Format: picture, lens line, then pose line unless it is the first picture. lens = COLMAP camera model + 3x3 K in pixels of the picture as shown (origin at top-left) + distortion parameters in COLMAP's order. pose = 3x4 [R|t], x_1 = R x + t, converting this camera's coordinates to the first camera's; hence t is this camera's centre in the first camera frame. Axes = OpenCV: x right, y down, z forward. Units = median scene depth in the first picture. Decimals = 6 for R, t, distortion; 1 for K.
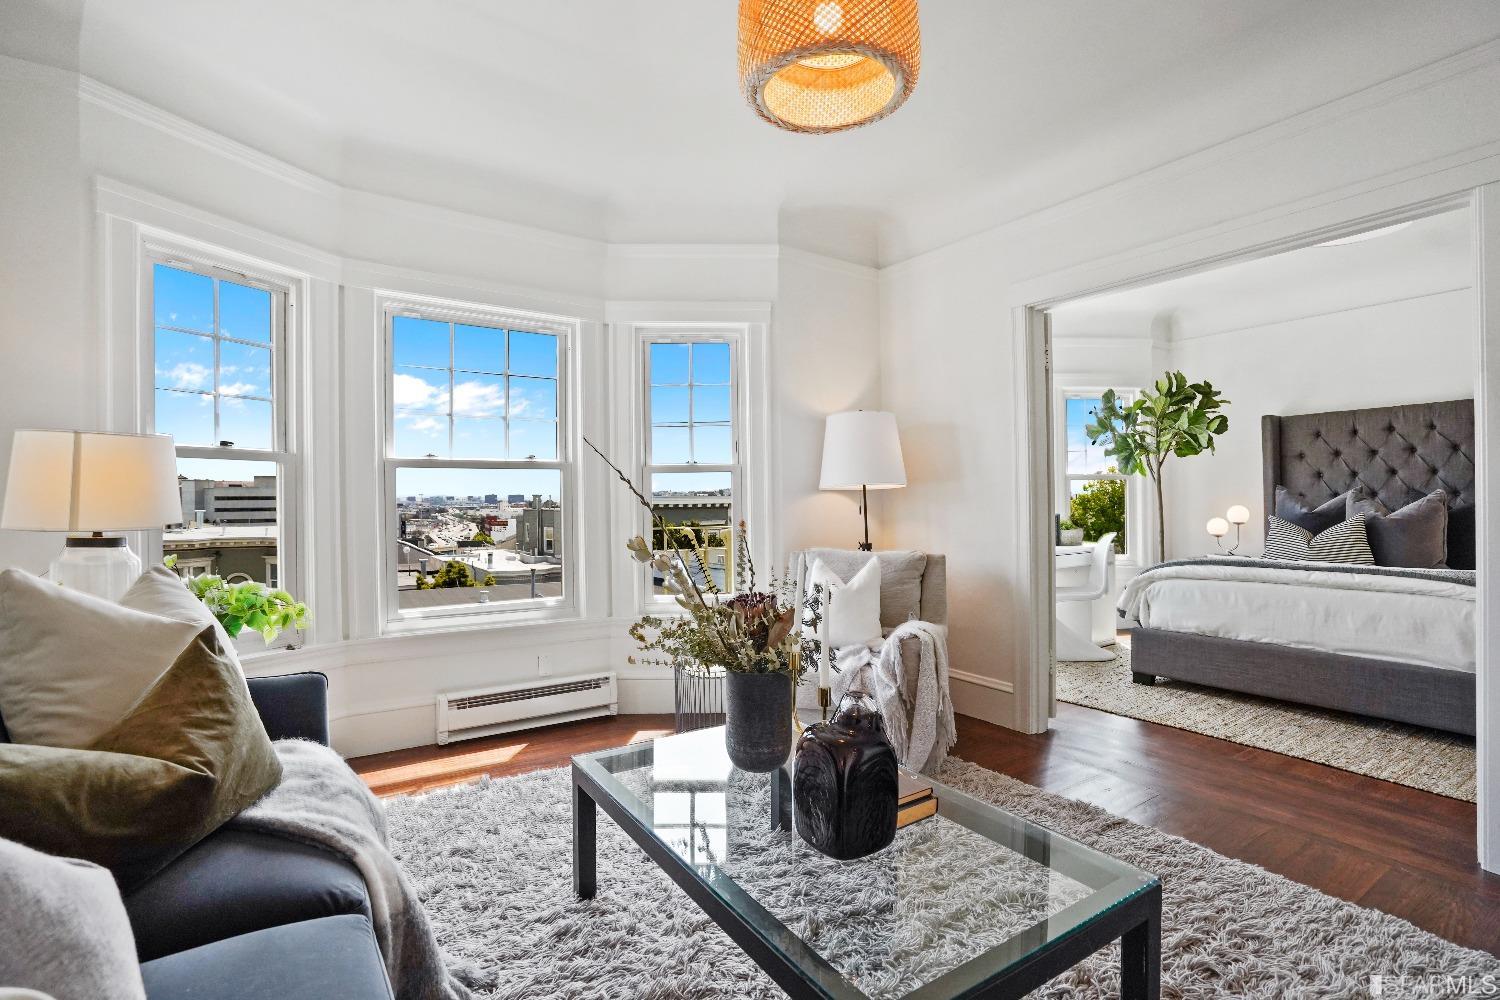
lens RADIAL K [[713.0, 0, 750.0], [0, 713.0, 500.0], [0, 0, 1]] dist [-0.049841, 0.025843]
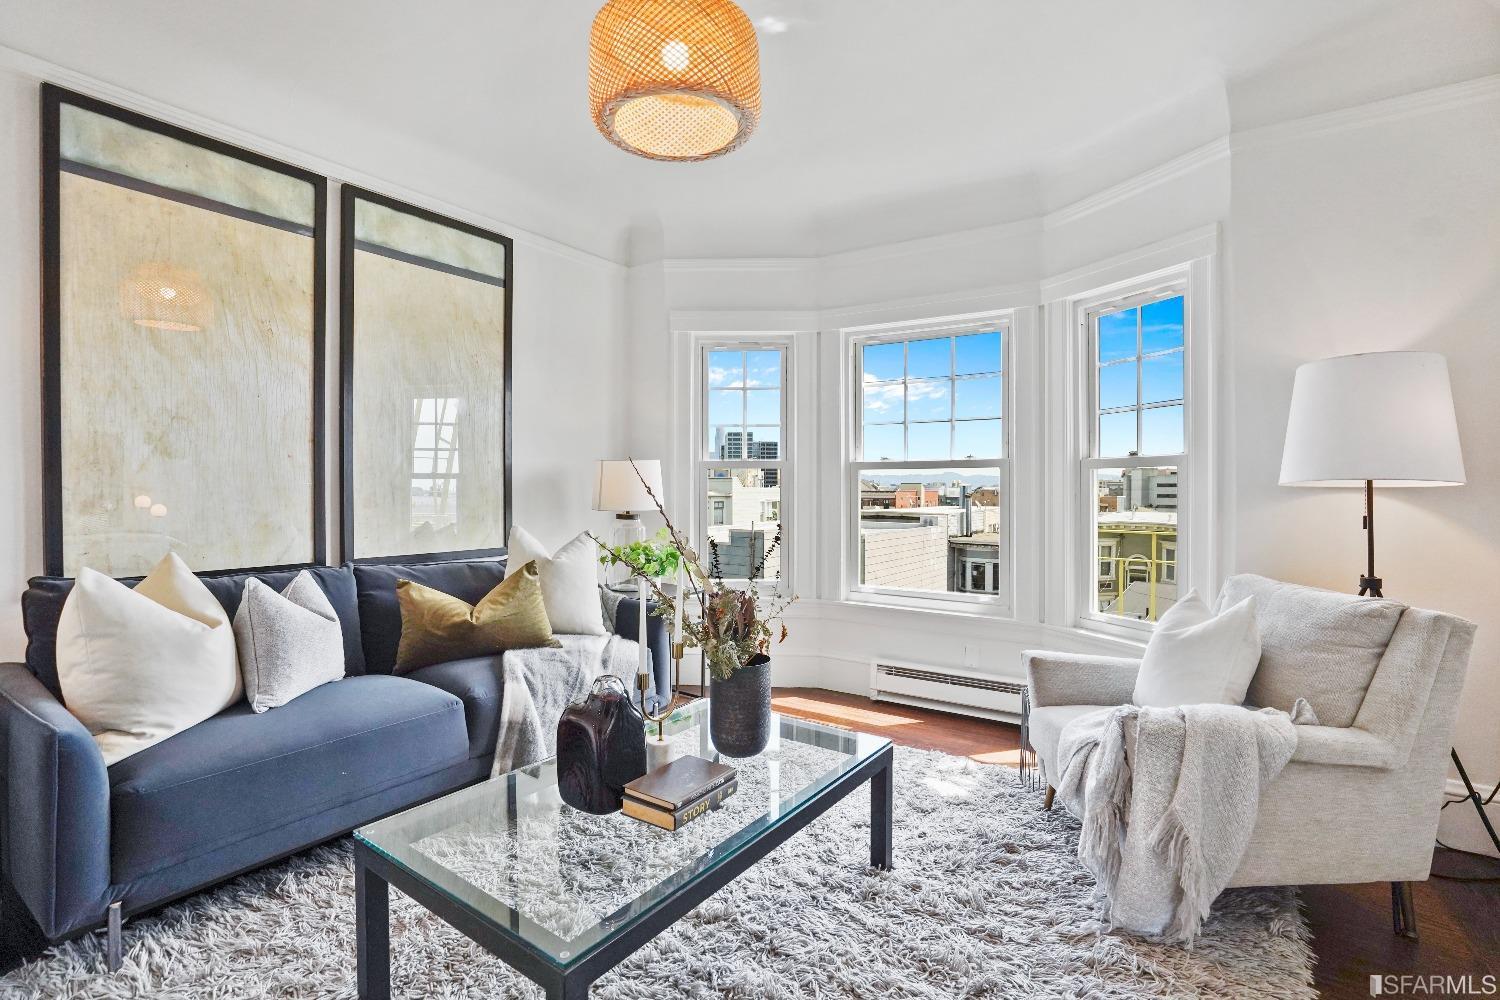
lens RADIAL K [[713.0, 0, 750.0], [0, 713.0, 500.0], [0, 0, 1]] dist [-0.049841, 0.025843]
pose [[0.383286, 0.020757, -0.923397, 0.583914], [-0.003671, 0.999774, 0.020950, -0.015811], [0.923623, -0.004640, 0.383275, 0.344965]]
